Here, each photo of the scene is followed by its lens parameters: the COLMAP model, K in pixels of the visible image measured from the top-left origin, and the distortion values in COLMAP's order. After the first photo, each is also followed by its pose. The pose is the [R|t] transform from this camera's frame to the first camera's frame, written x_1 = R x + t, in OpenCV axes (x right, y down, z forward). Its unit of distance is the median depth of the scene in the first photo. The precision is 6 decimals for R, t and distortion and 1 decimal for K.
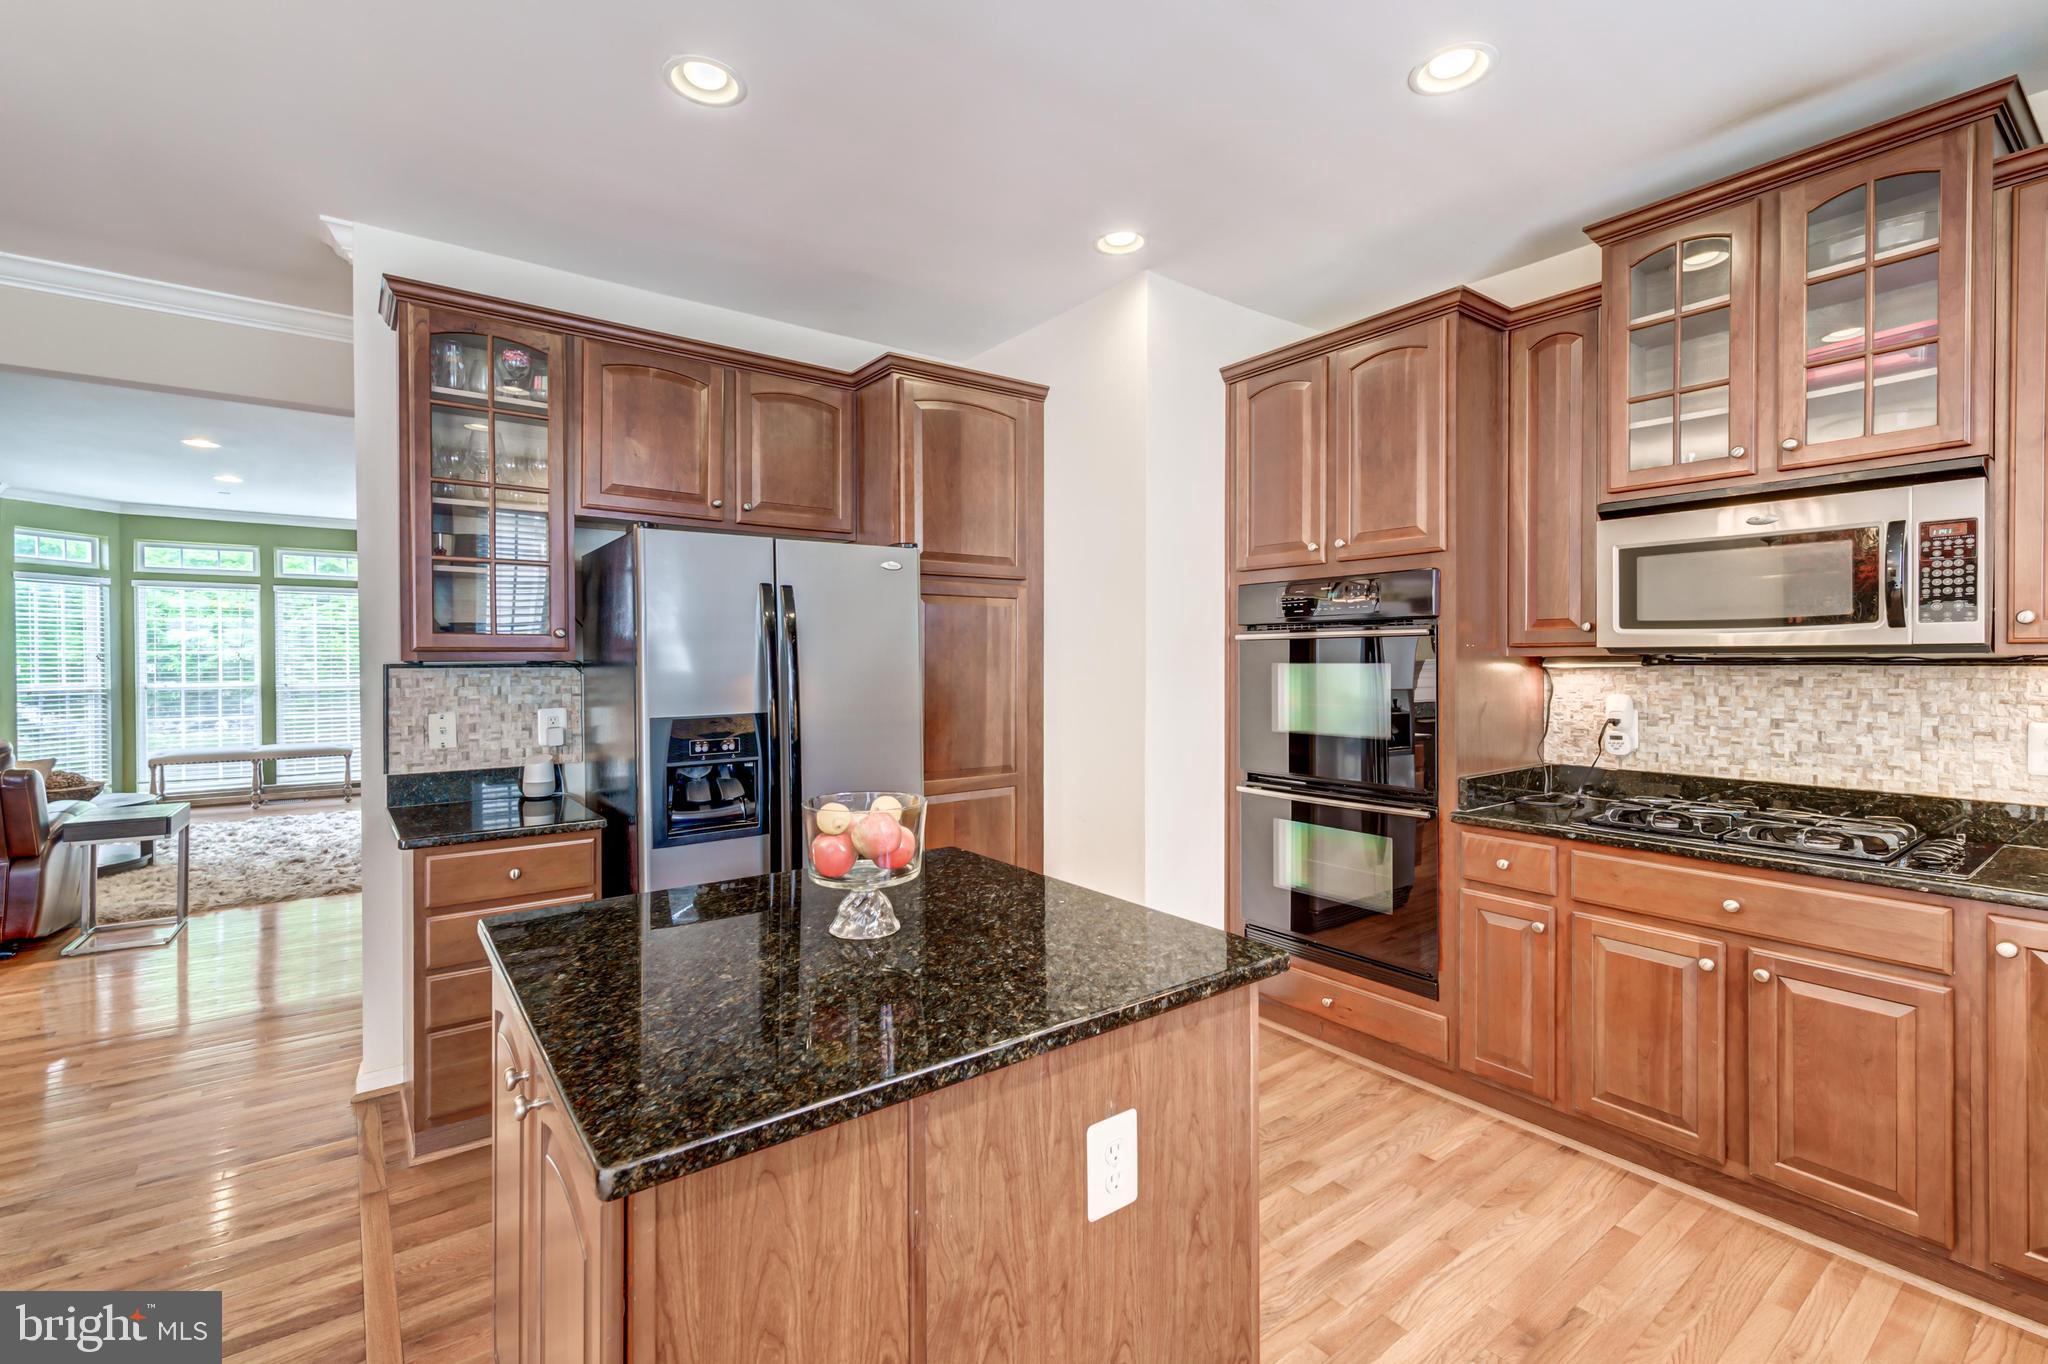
lens RADIAL K [[886.5, 0, 1033.1], [0, 886.5, 665.6], [0, 0, 1]] dist [0.007424, 0.000602]
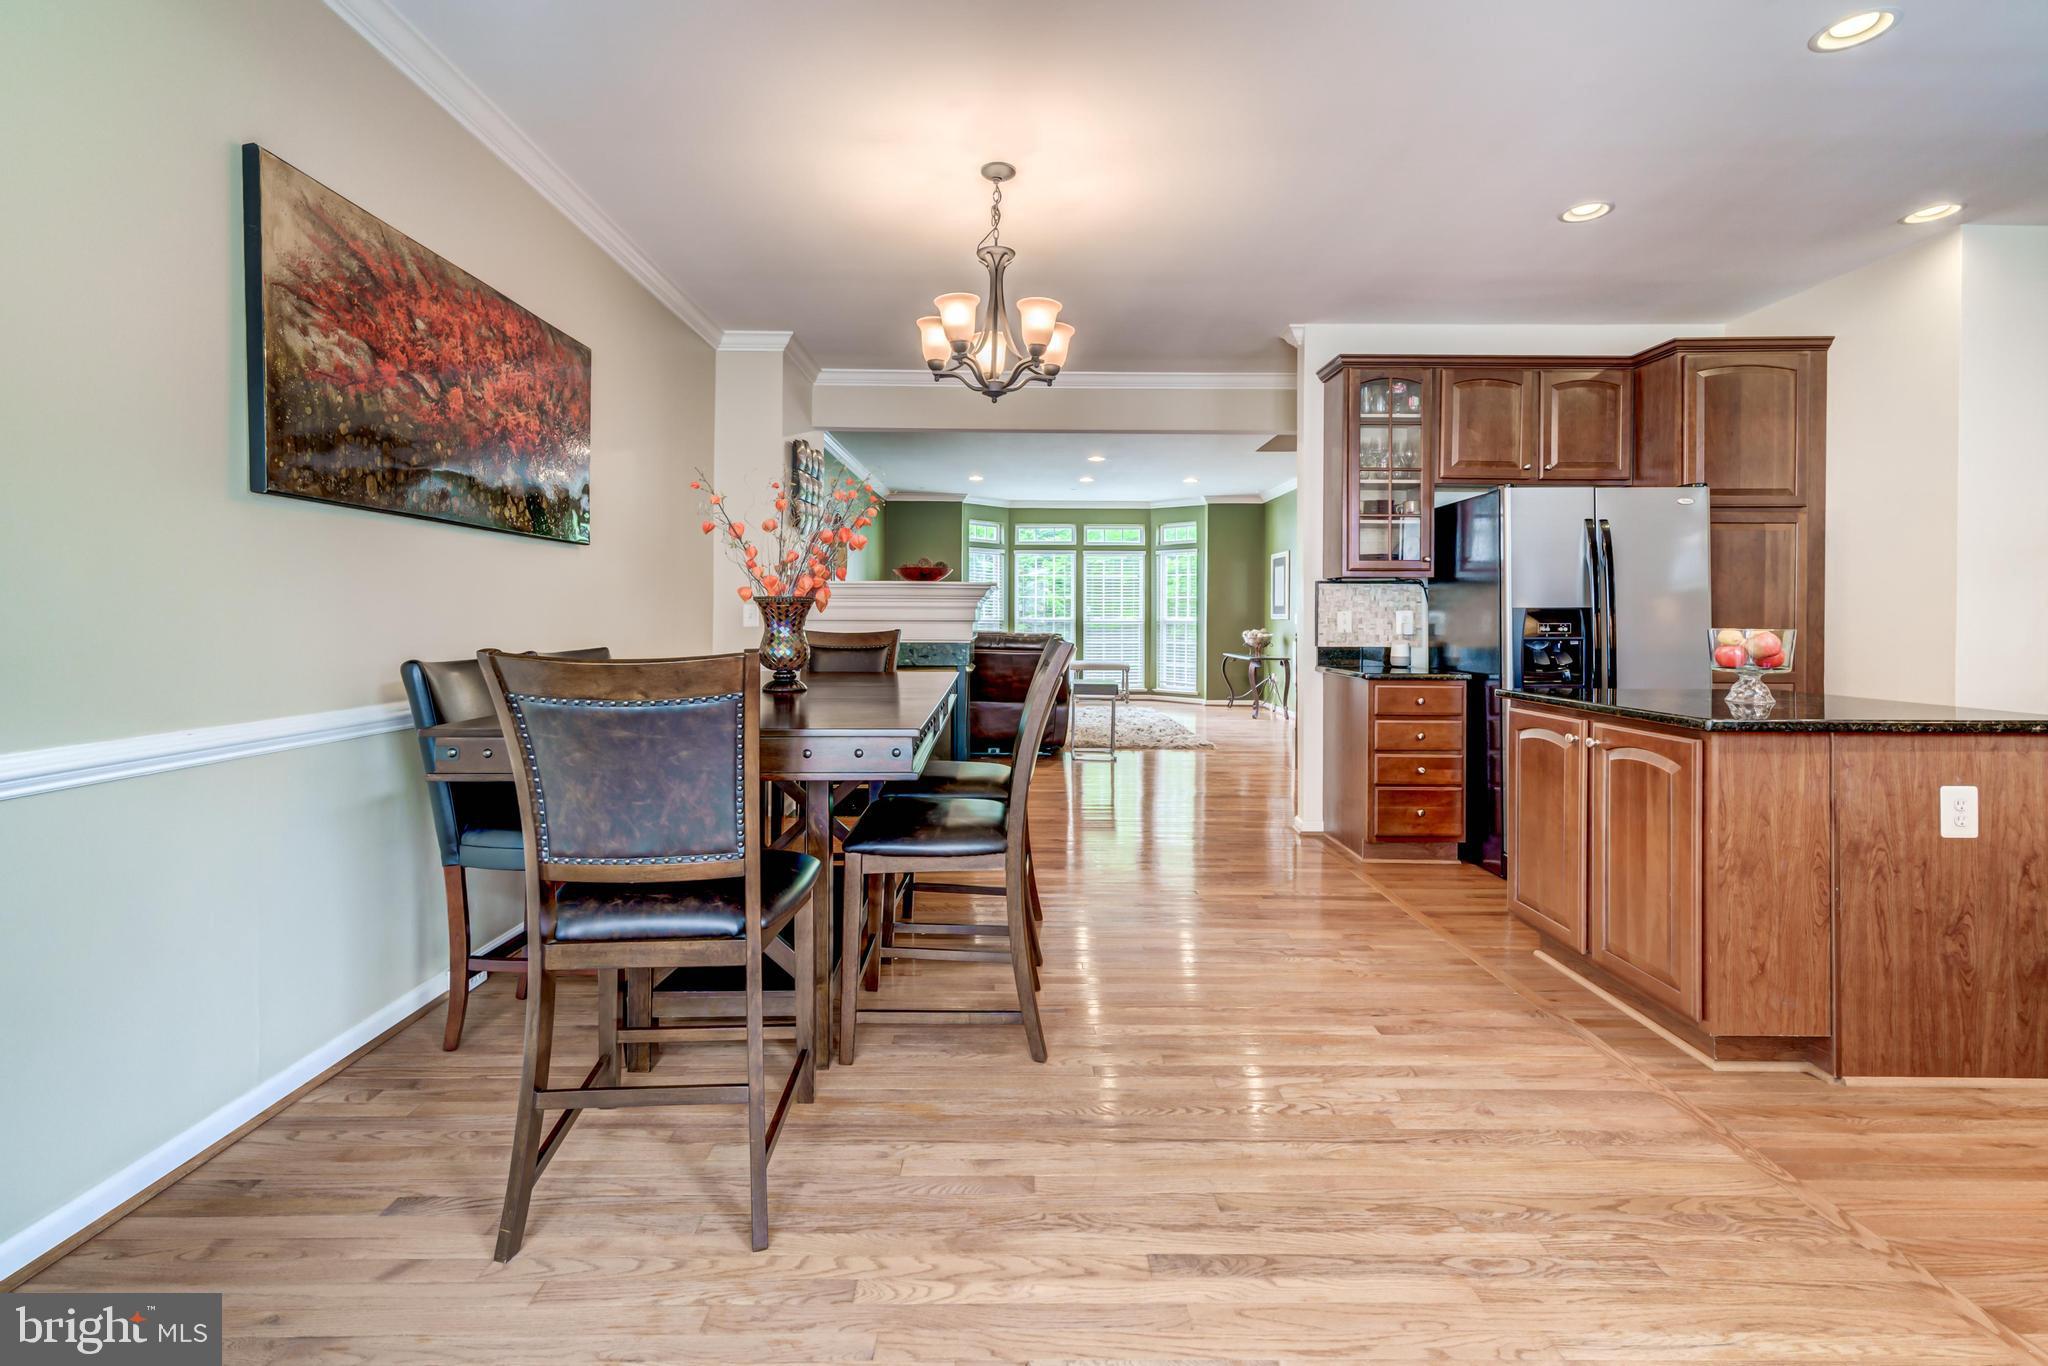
lens RADIAL K [[903.8, 0, 1026.1], [0, 903.8, 616.7], [0, 0, 1]] dist [0.005312, 0.000419]
pose [[0.799387, 0.005654, -0.600790, -0.138503], [-0.011427, 0.999918, -0.005795, 0.083159], [0.600708, 0.011498, 0.799386, -0.708364]]
